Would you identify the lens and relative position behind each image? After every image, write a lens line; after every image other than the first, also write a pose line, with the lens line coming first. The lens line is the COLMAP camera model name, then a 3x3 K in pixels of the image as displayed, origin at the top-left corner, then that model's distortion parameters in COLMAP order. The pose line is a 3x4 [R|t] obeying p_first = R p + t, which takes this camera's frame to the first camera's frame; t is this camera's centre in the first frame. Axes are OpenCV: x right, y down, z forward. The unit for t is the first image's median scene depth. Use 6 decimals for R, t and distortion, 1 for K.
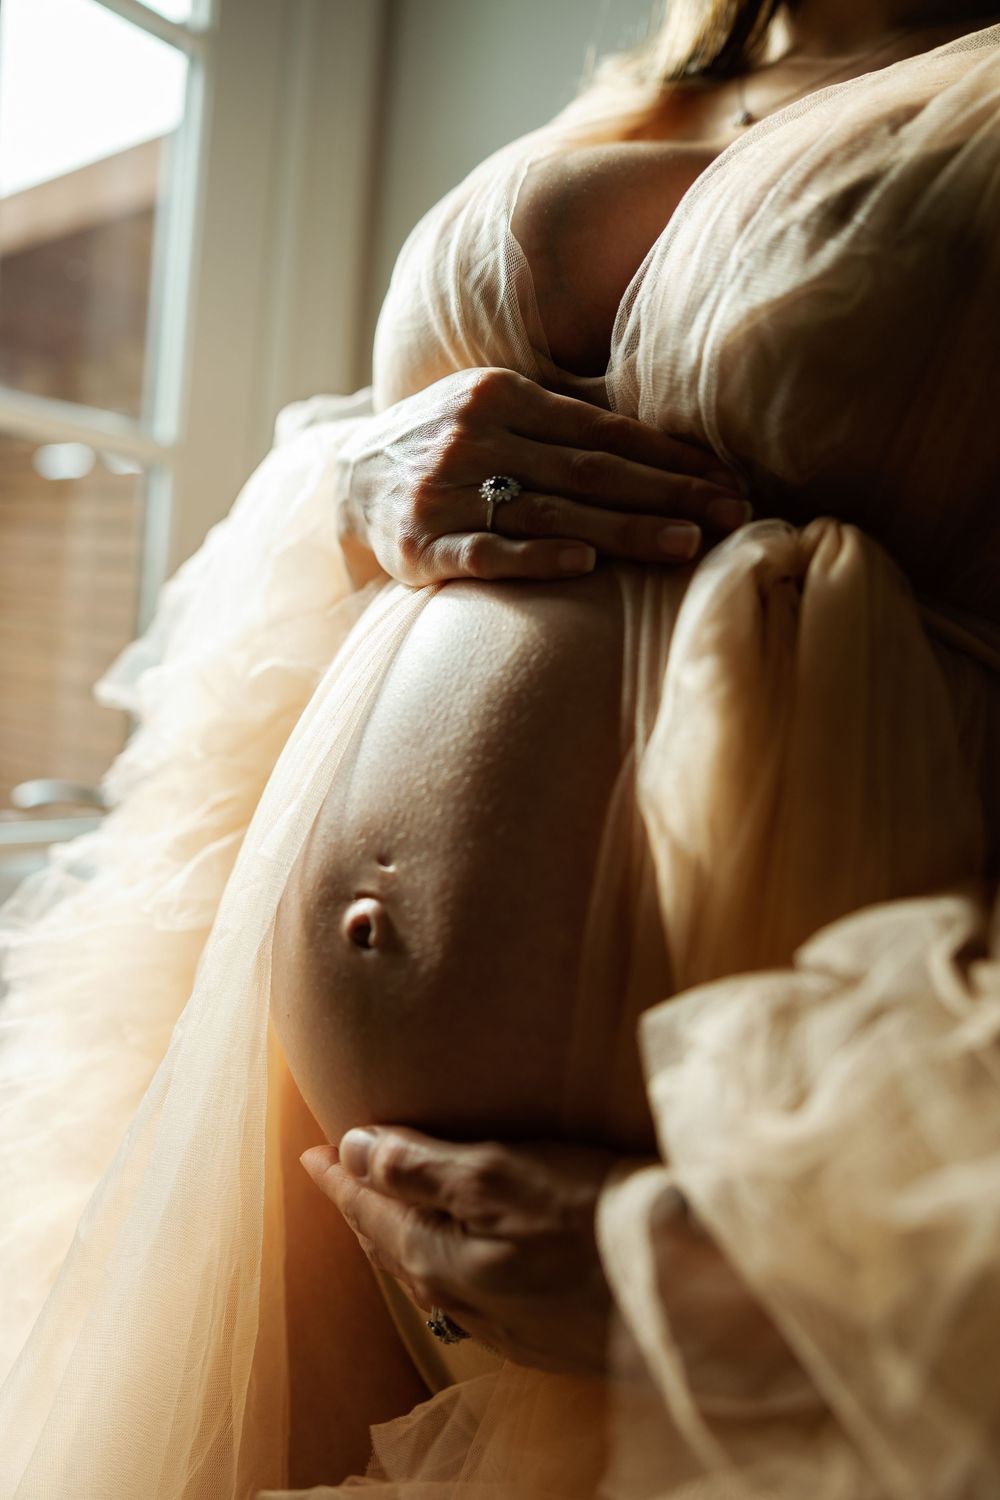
lens RADIAL K [[1210.7, 0, 500.0], [0, 1210.7, 750.0], [0, 0, 1]] dist [-0.001770, 0.082537]
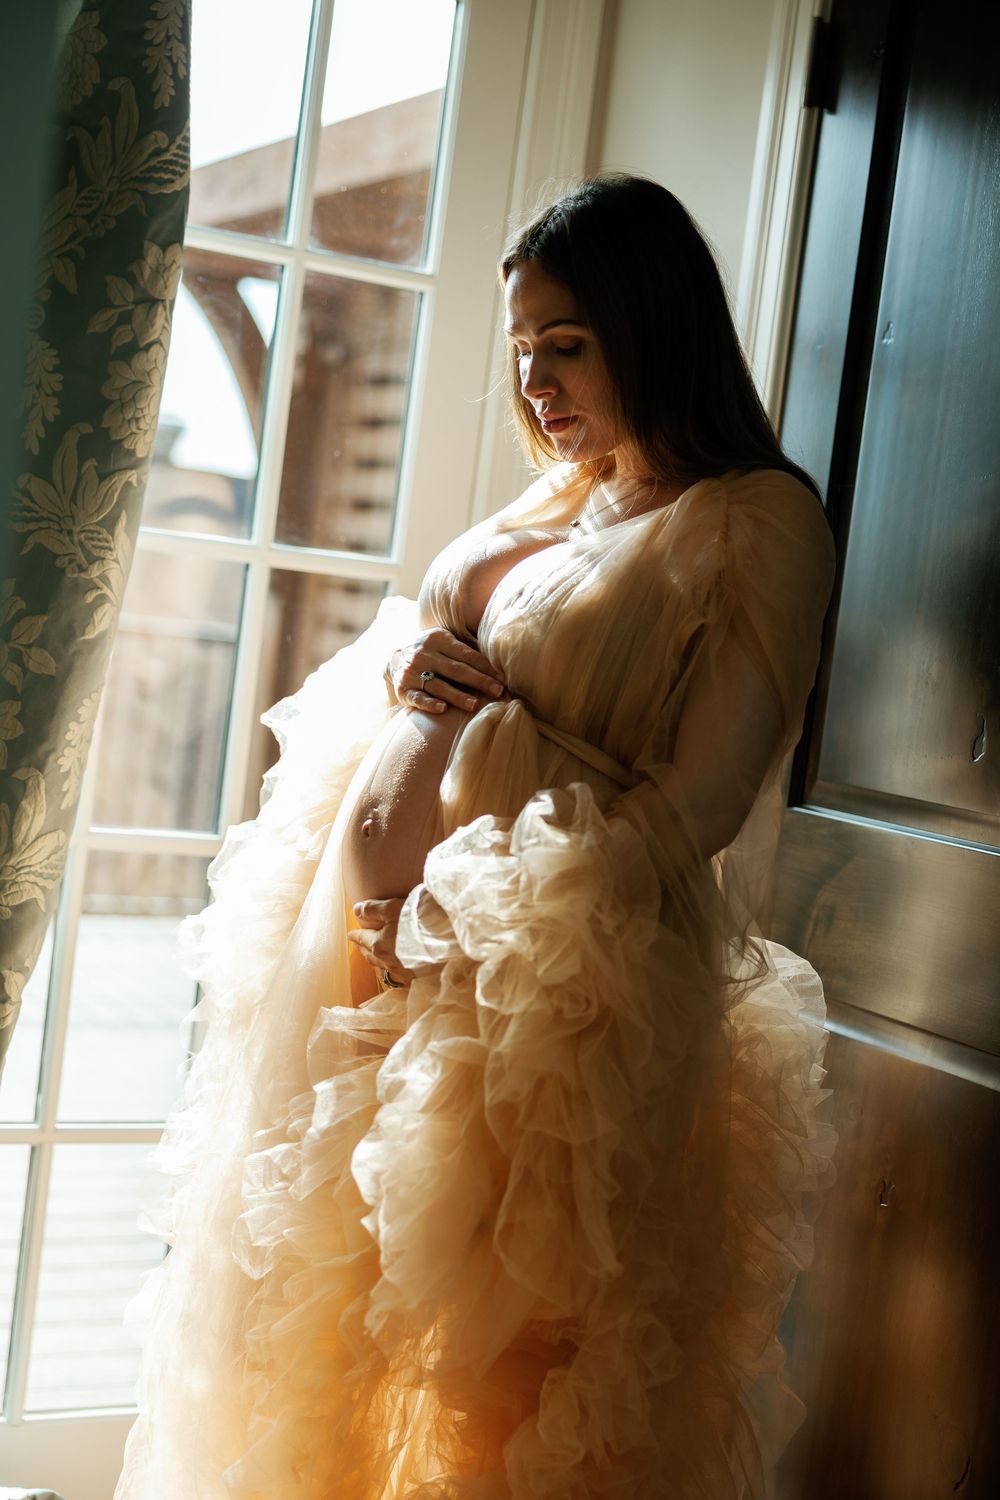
lens RADIAL K [[2267.1, 0, 500.0], [0, 2267.1, 750.0], [0, 0, 1]] dist [0.029736, -0.076169]
pose [[0.978440, 0.085375, -0.188061, 1.226830], [-0.092821, 0.995196, -0.031132, 0.109939], [0.184500, 0.047917, 0.981664, -4.334891]]
